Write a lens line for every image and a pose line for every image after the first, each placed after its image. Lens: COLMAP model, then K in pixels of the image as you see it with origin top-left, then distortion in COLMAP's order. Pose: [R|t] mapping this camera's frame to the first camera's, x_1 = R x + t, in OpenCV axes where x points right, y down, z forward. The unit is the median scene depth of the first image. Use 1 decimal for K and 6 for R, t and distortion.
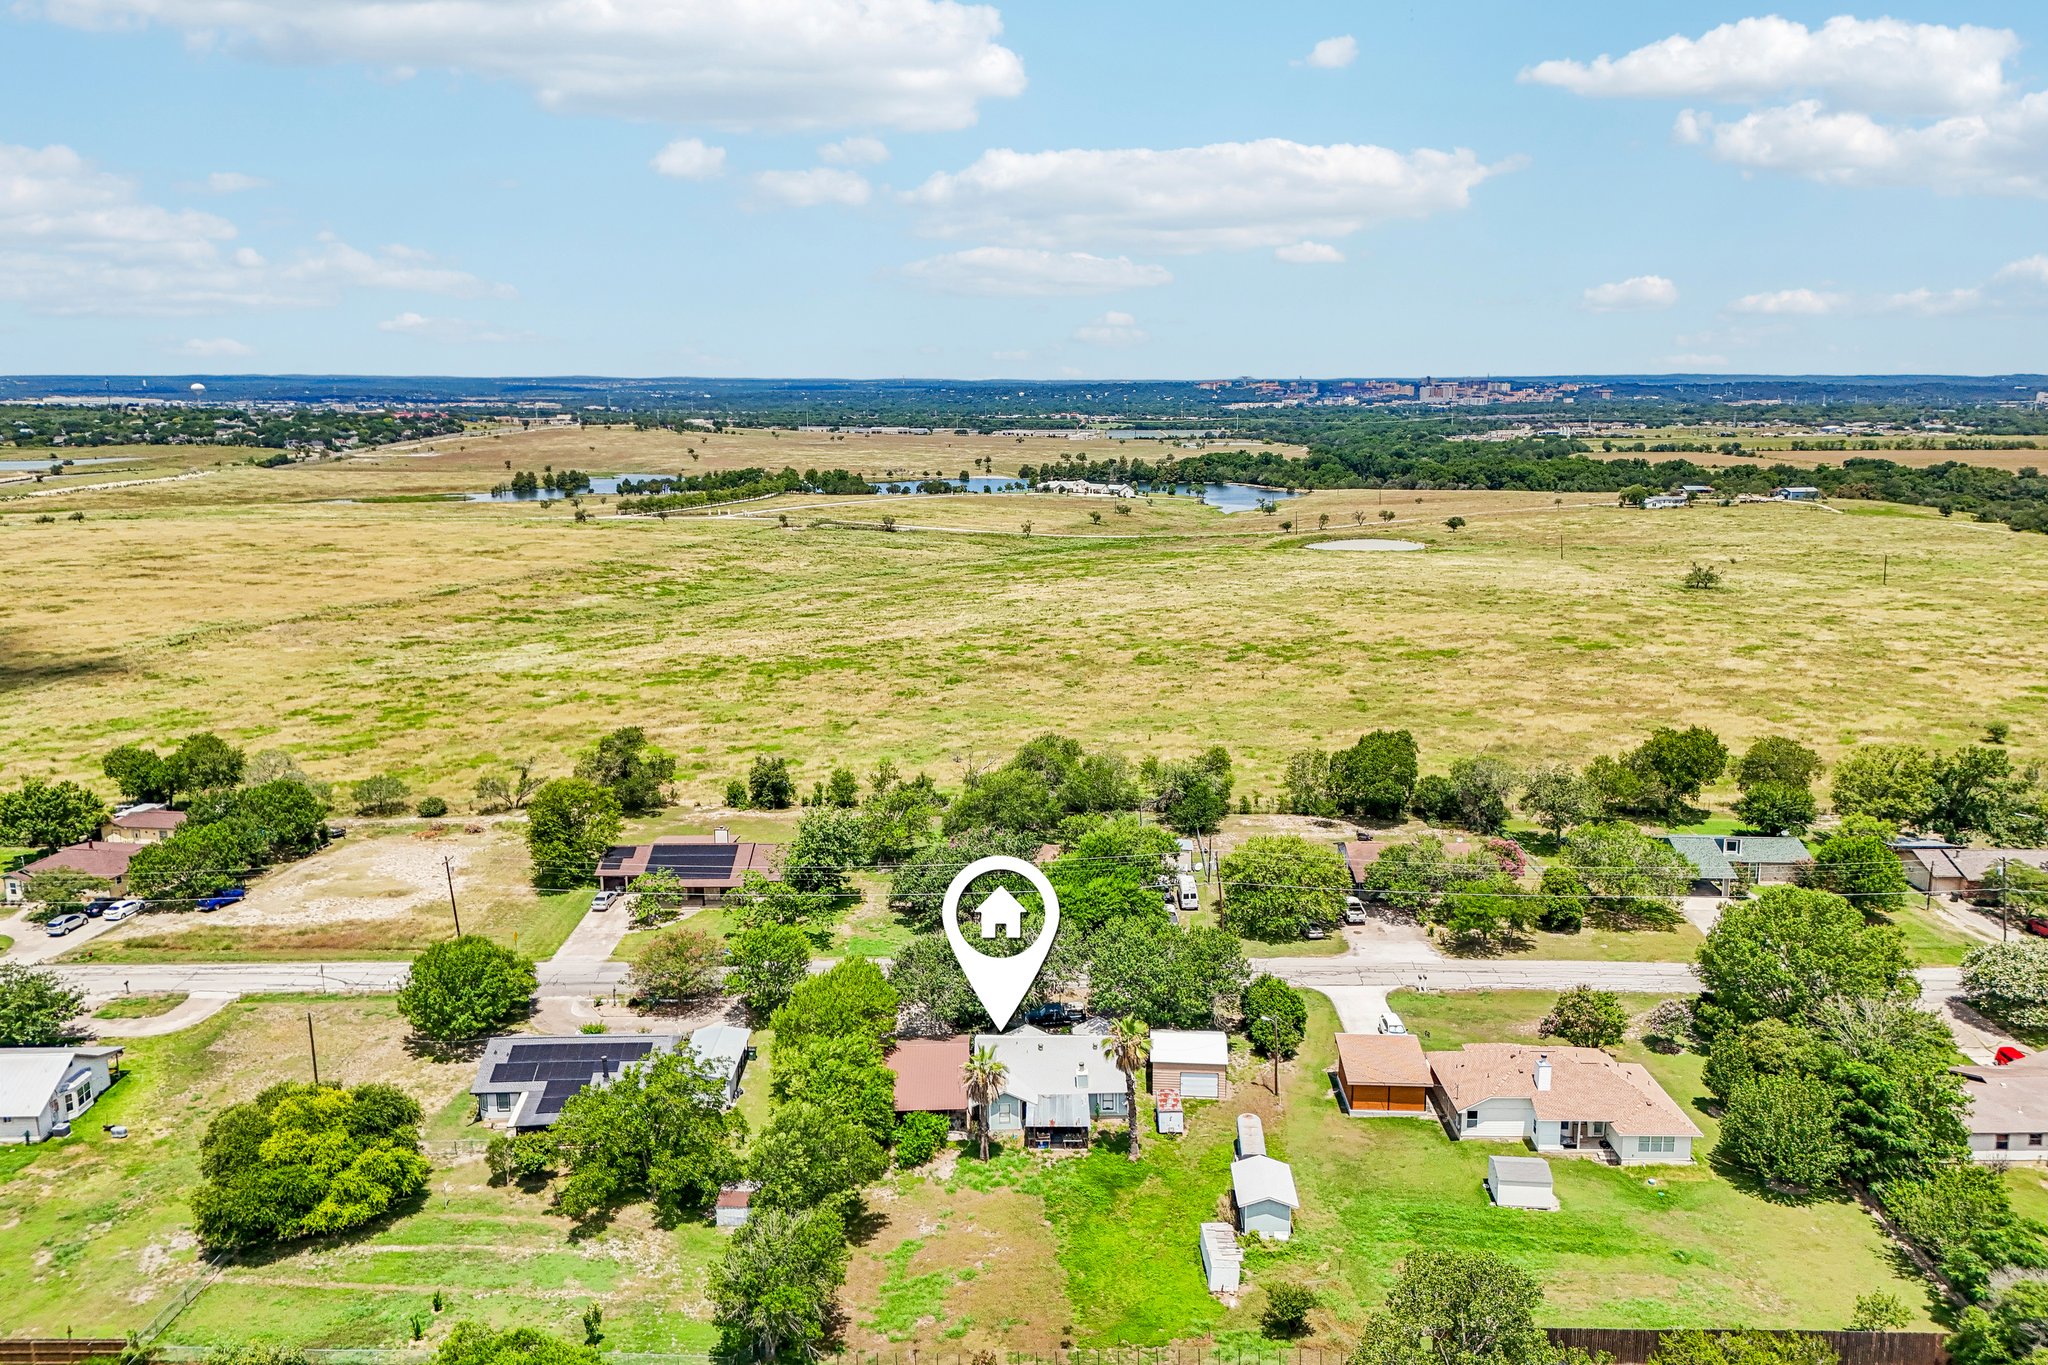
lens RADIAL K [[1449.8, 0, 992.5], [0, 1449.8, 650.1], [0, 0, 1]] dist [0.102449, -0.115346]
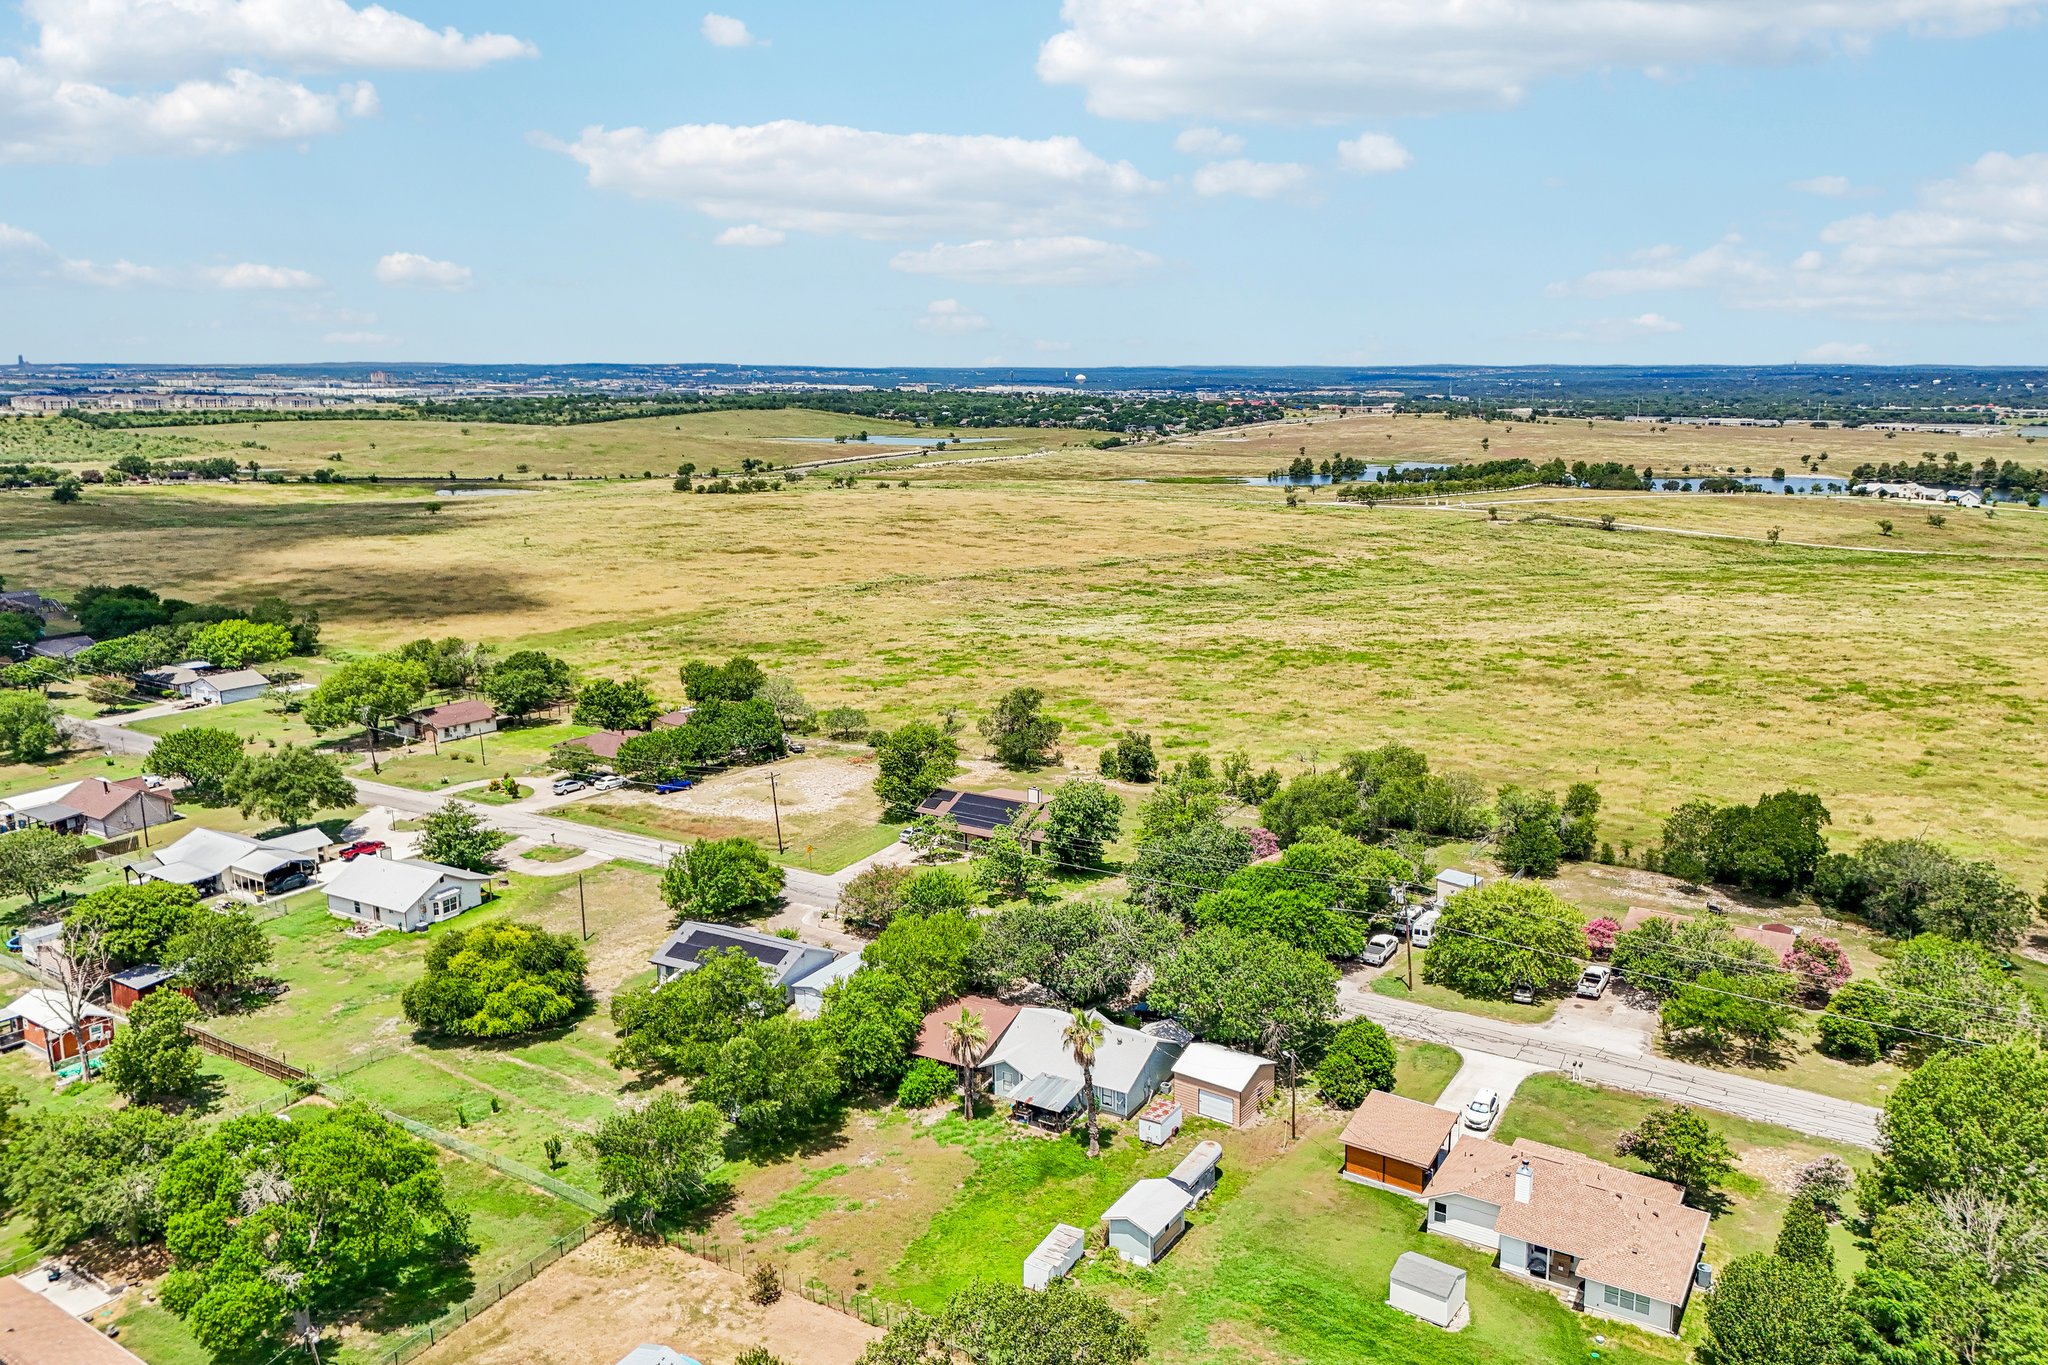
lens RADIAL K [[1429.1, 0, 1024.3], [0, 1429.1, 683.9], [0, 0, 1]] dist [0.097816, -0.110312]
pose [[0.871538, 0.108110, -0.478261, 0.271596], [-0.092443, 0.994127, 0.056262, -0.011422], [0.481535, -0.004823, 0.876413, 0.068936]]
